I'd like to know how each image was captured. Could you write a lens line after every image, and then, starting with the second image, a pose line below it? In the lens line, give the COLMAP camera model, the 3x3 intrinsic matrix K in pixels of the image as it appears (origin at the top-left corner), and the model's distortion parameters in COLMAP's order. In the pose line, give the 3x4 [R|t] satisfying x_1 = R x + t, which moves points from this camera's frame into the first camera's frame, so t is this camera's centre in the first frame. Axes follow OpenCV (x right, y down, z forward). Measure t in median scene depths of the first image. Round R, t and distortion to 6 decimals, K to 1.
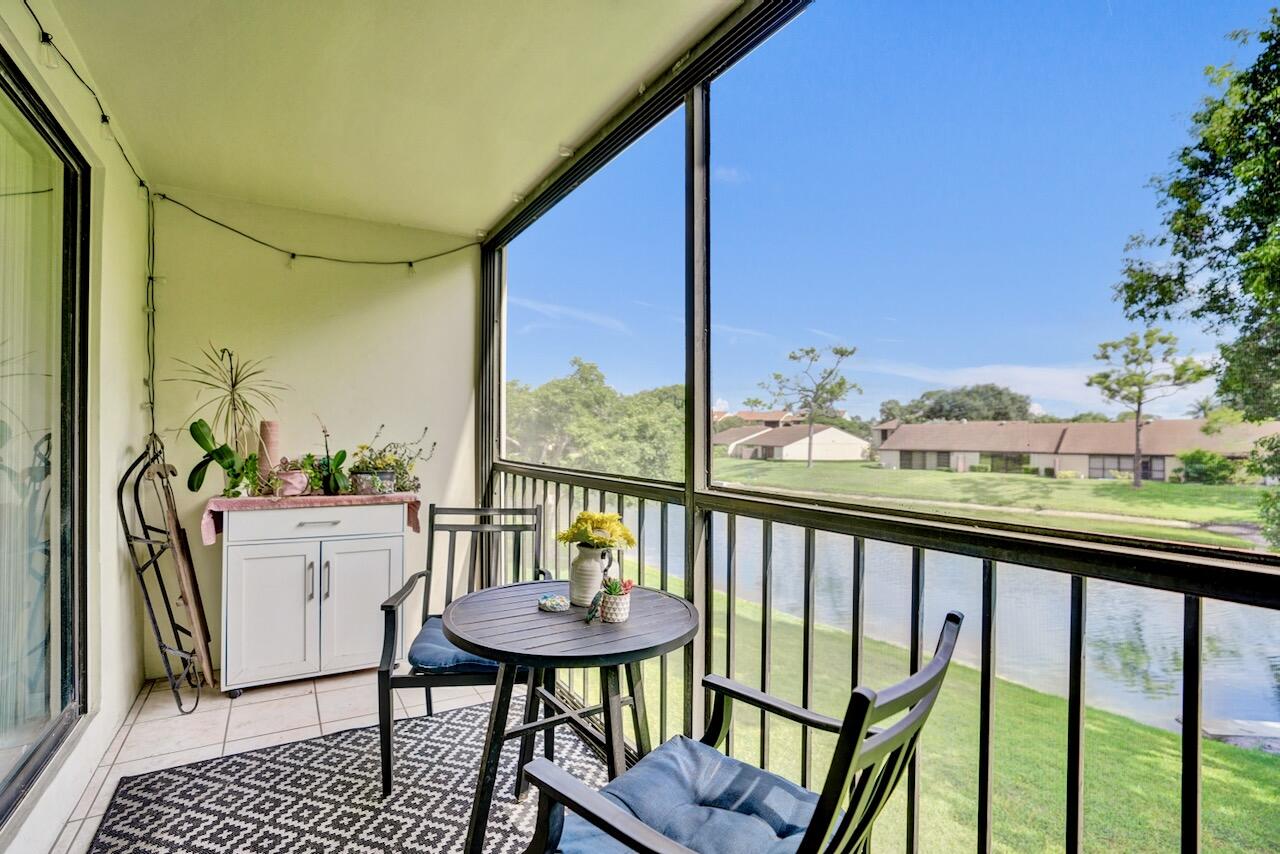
lens RADIAL K [[598.0, 0, 640.0], [0, 598.0, 427.0], [0, 0, 1]] dist [-0.027200, -0.000457]
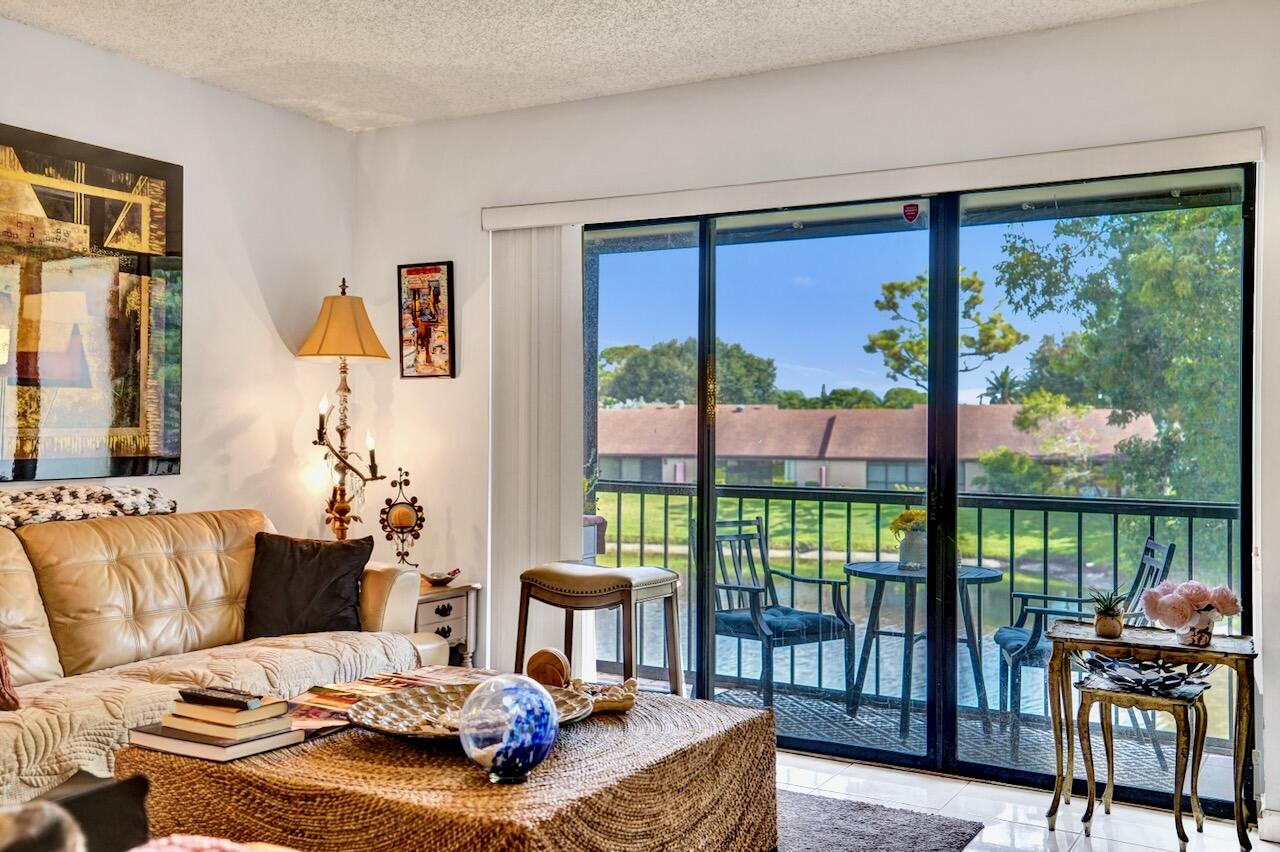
lens RADIAL K [[1259.8, 0, 640.0], [0, 1259.8, 426.0], [0, 0, 1]] dist [0.080264, 0.008604]
pose [[0.877594, -0.000956, 0.479404, -0.101223], [-0.005828, 0.999903, 0.012664, -0.005300], [-0.479370, -0.013908, 0.877503, -0.070327]]
